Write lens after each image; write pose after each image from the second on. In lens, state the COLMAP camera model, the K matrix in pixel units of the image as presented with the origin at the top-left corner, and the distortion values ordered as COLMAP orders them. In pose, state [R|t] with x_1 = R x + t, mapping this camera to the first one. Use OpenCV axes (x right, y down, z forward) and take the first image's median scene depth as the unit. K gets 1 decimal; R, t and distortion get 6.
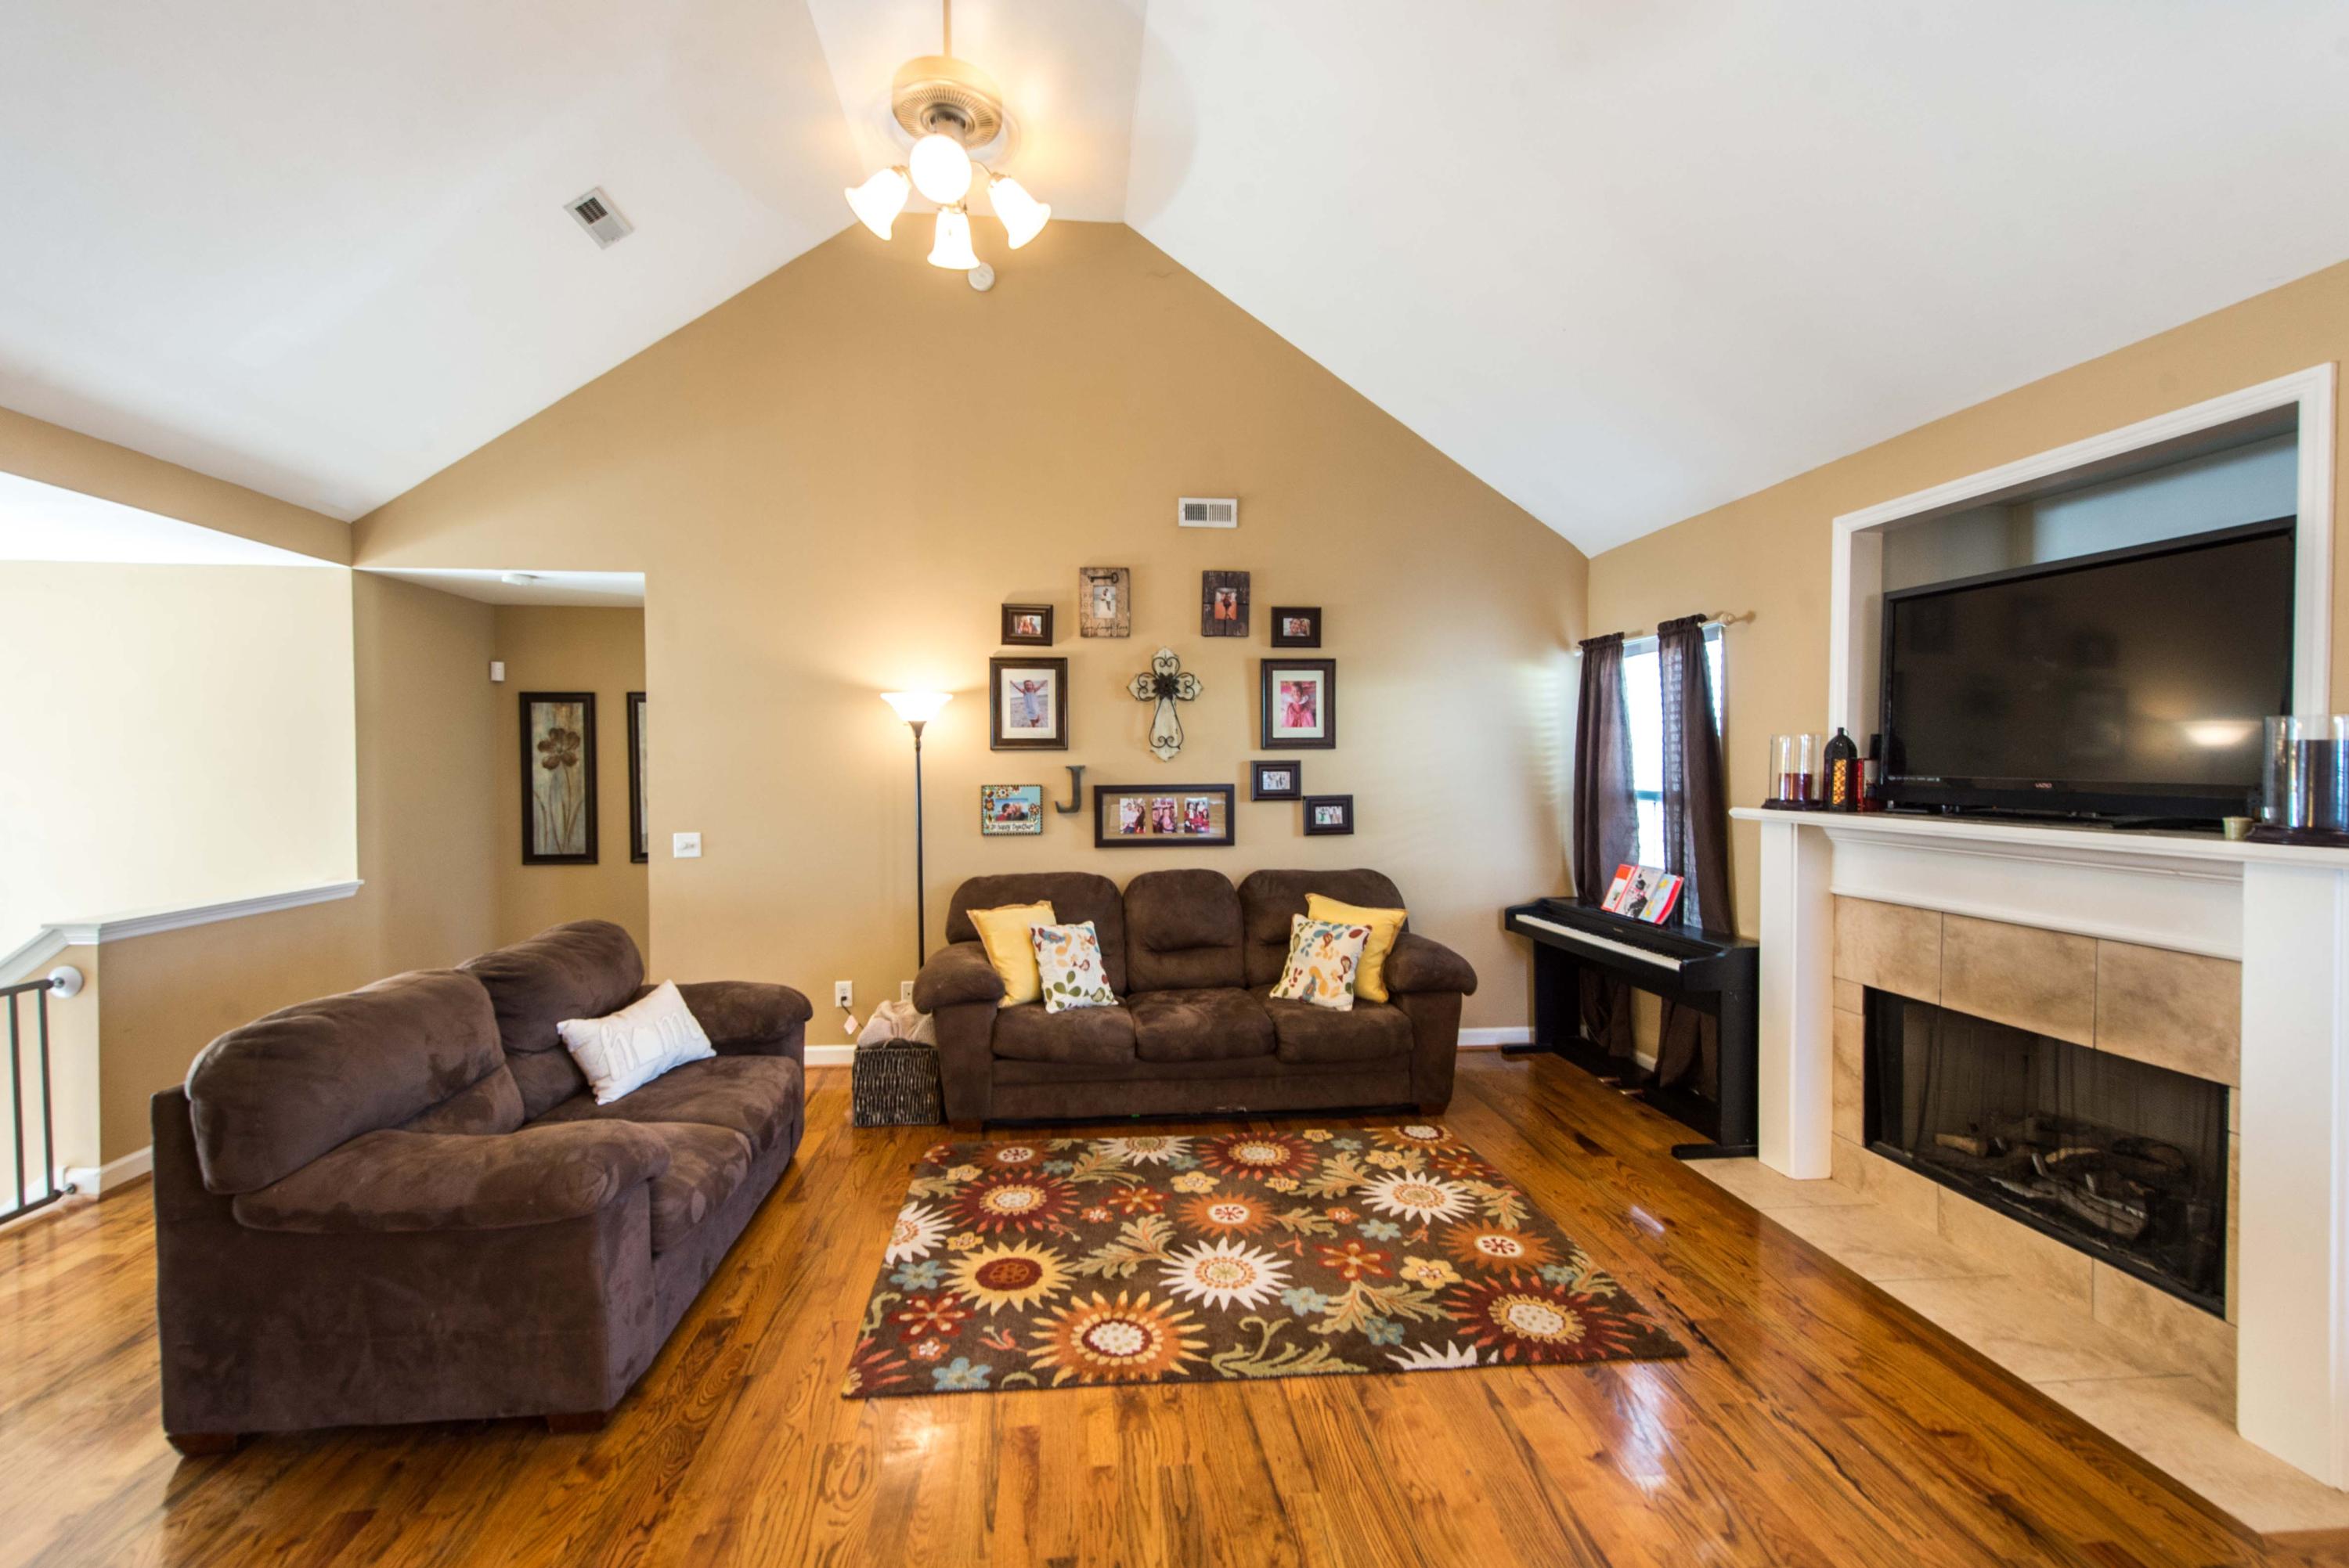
lens RADIAL K [[955.3, 0, 1147.1], [0, 955.3, 779.5], [0, 0, 1]] dist [0.016662, -0.002948]
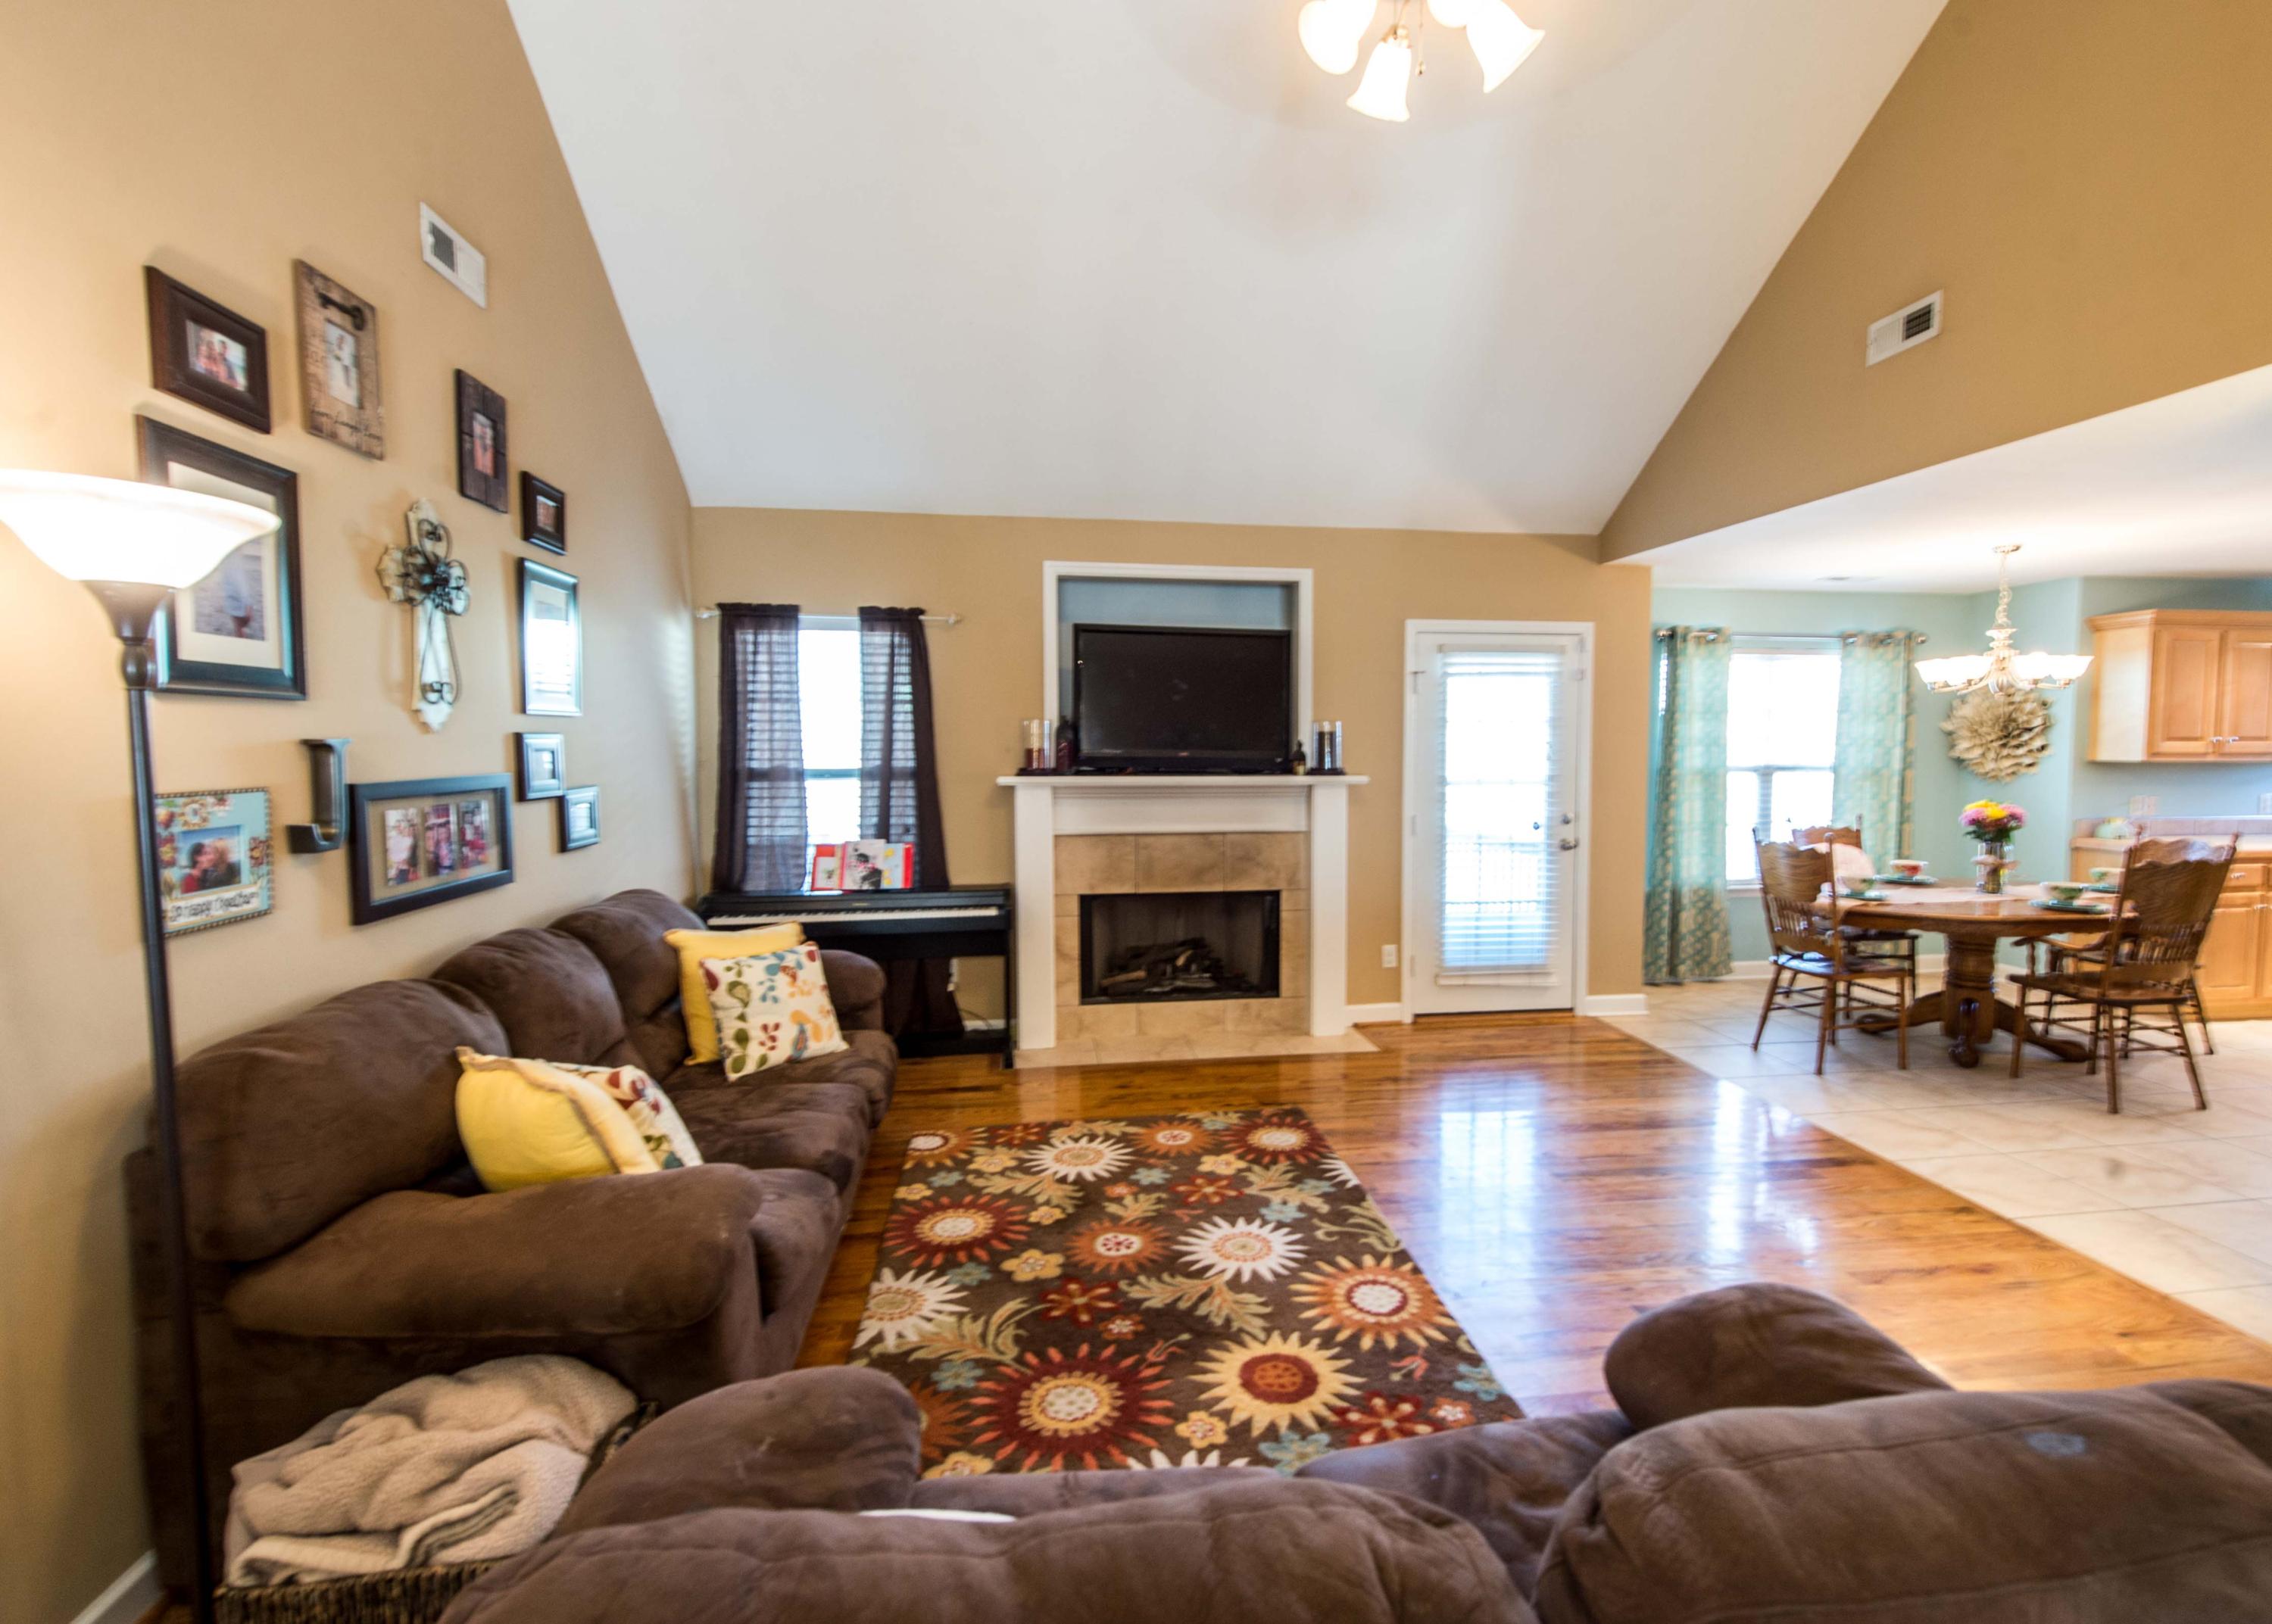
lens RADIAL K [[1040.2, 0, 1184.7], [0, 1040.2, 806.3], [0, 0, 1]] dist [0.016547, -0.002933]
pose [[-0.069797, -0.057333, 0.995912, -0.675422], [0.016432, 0.998146, 0.058613, -0.006912], [-0.997426, 0.020456, -0.068726, 0.781778]]
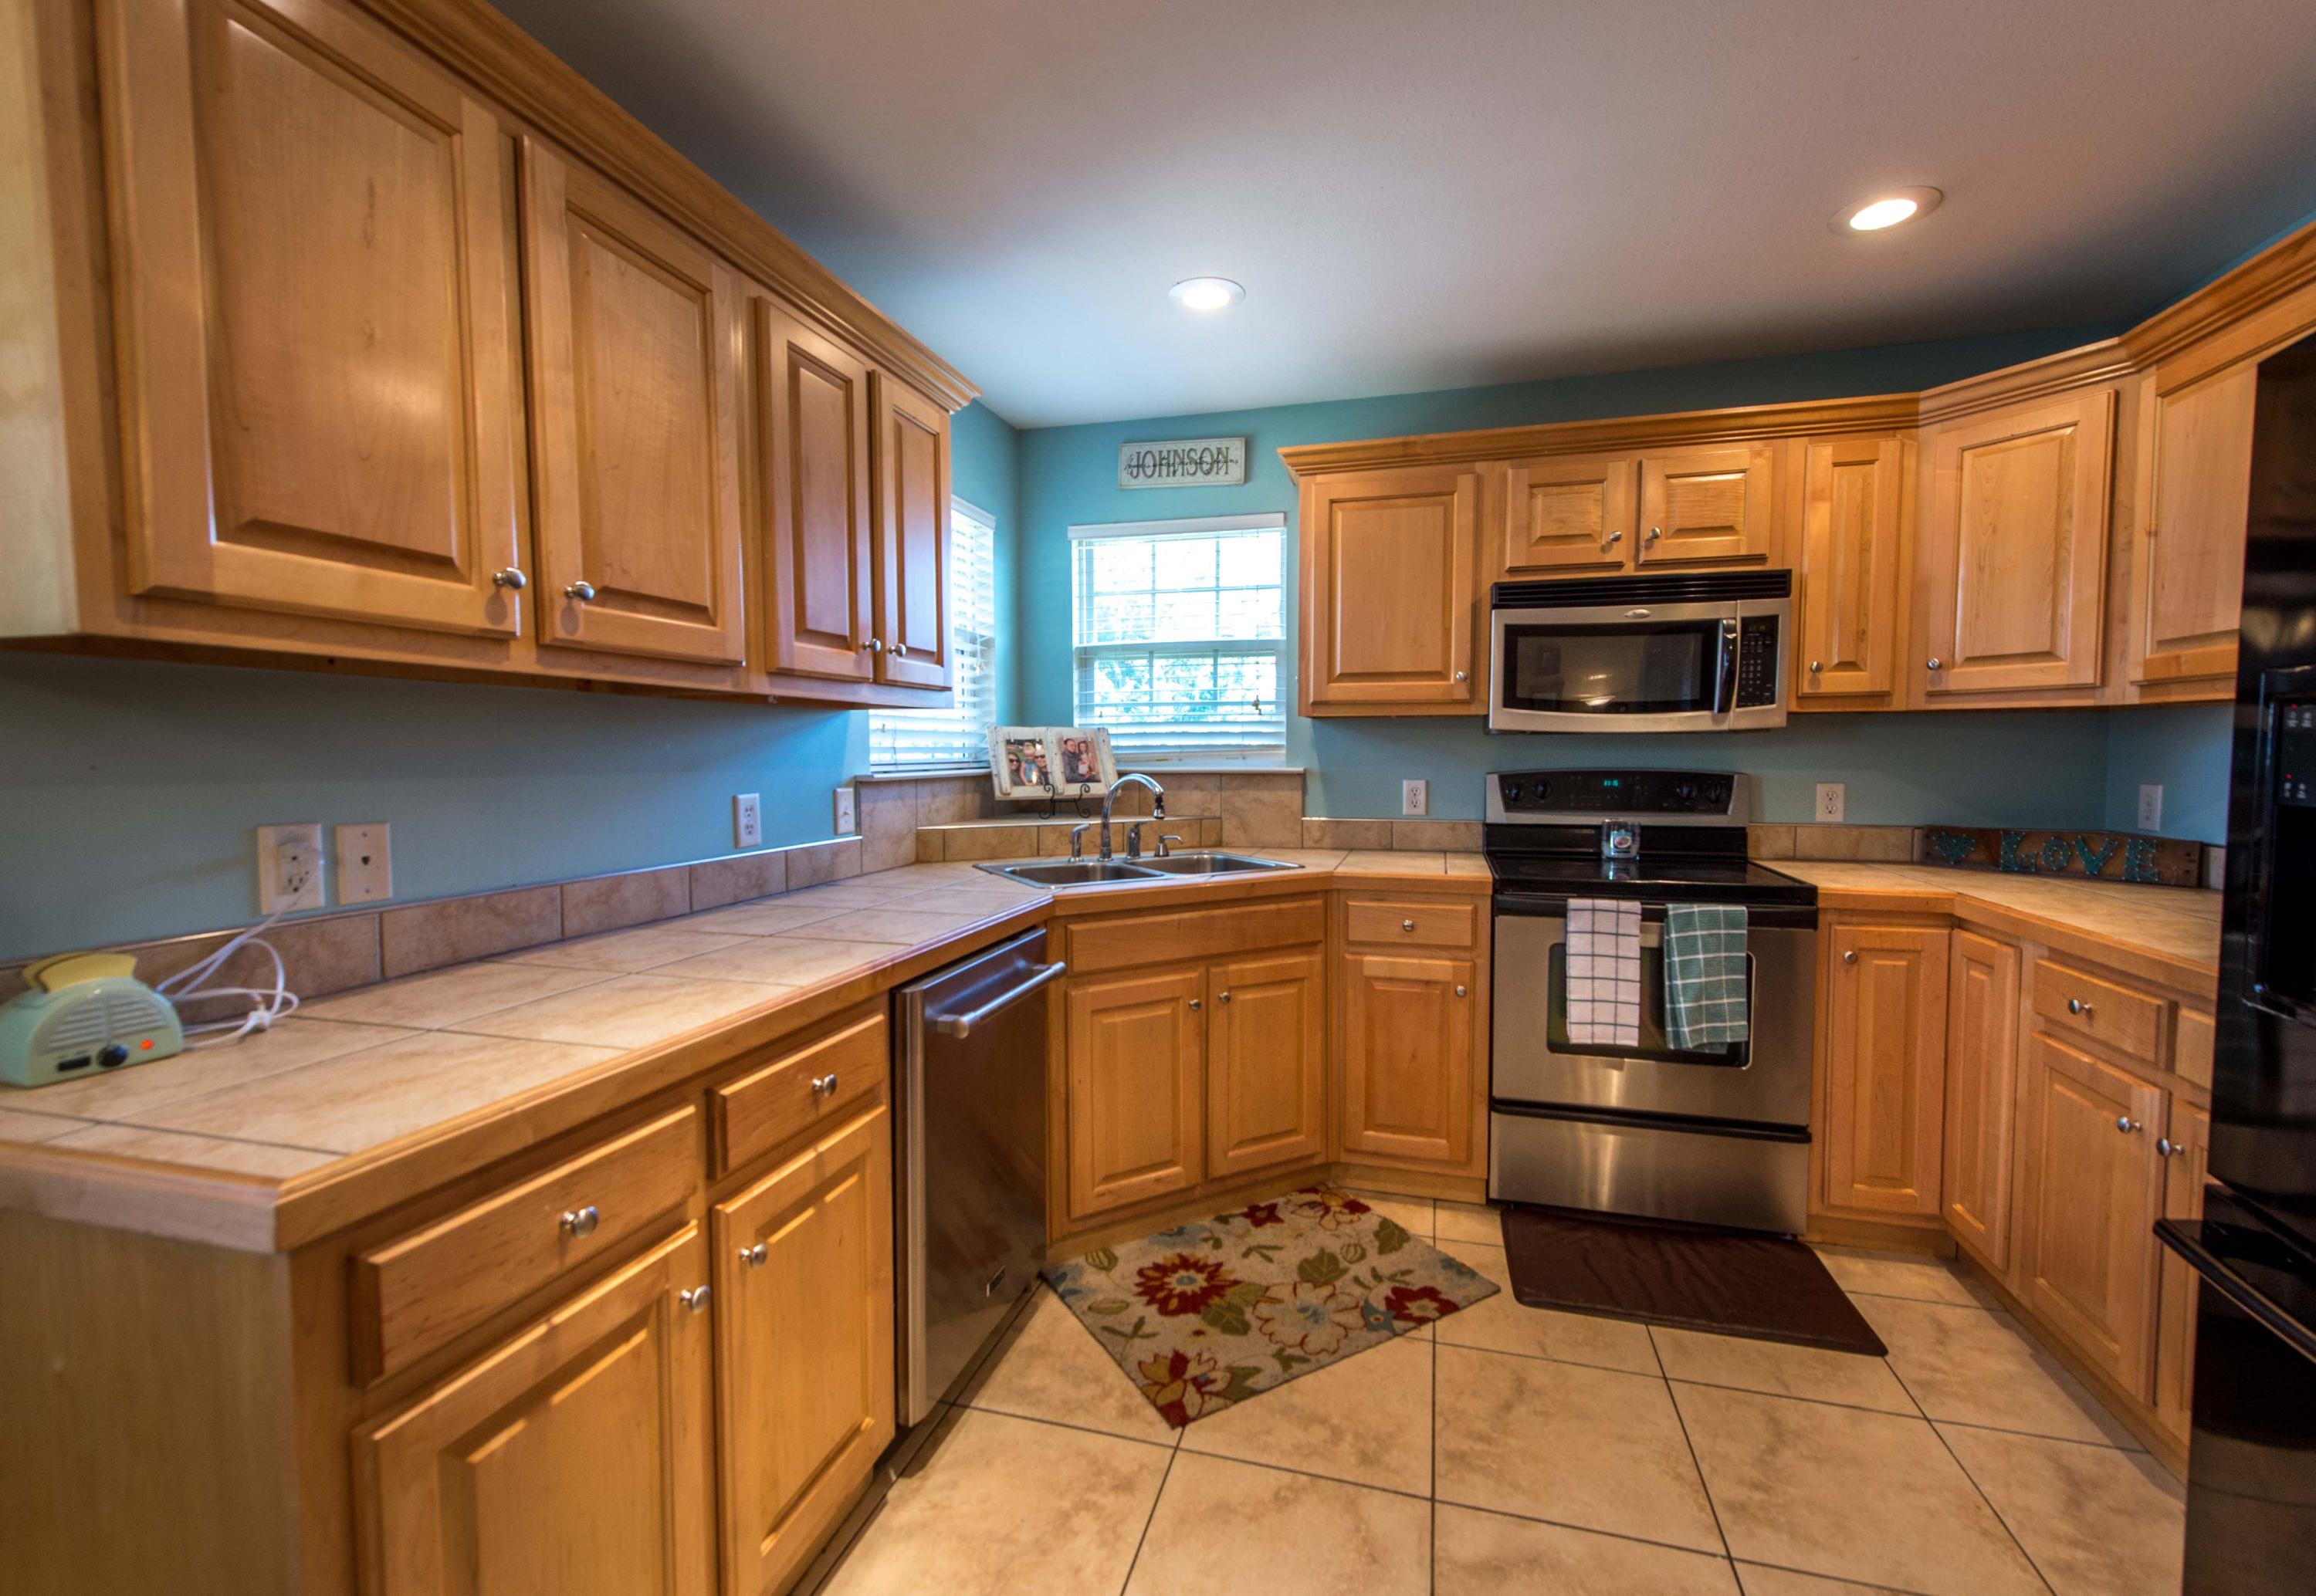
lens RADIAL K [[979.6, 0, 1166.5], [0, 979.6, 804.1], [0, 0, 1]] dist [0.014102, -0.000491]
pose [[-0.935631, -0.012466, 0.352759, 0.353725], [0.012770, 0.997527, 0.069120, 0.063225], [-0.352748, 0.069175, -0.933158, -0.492849]]
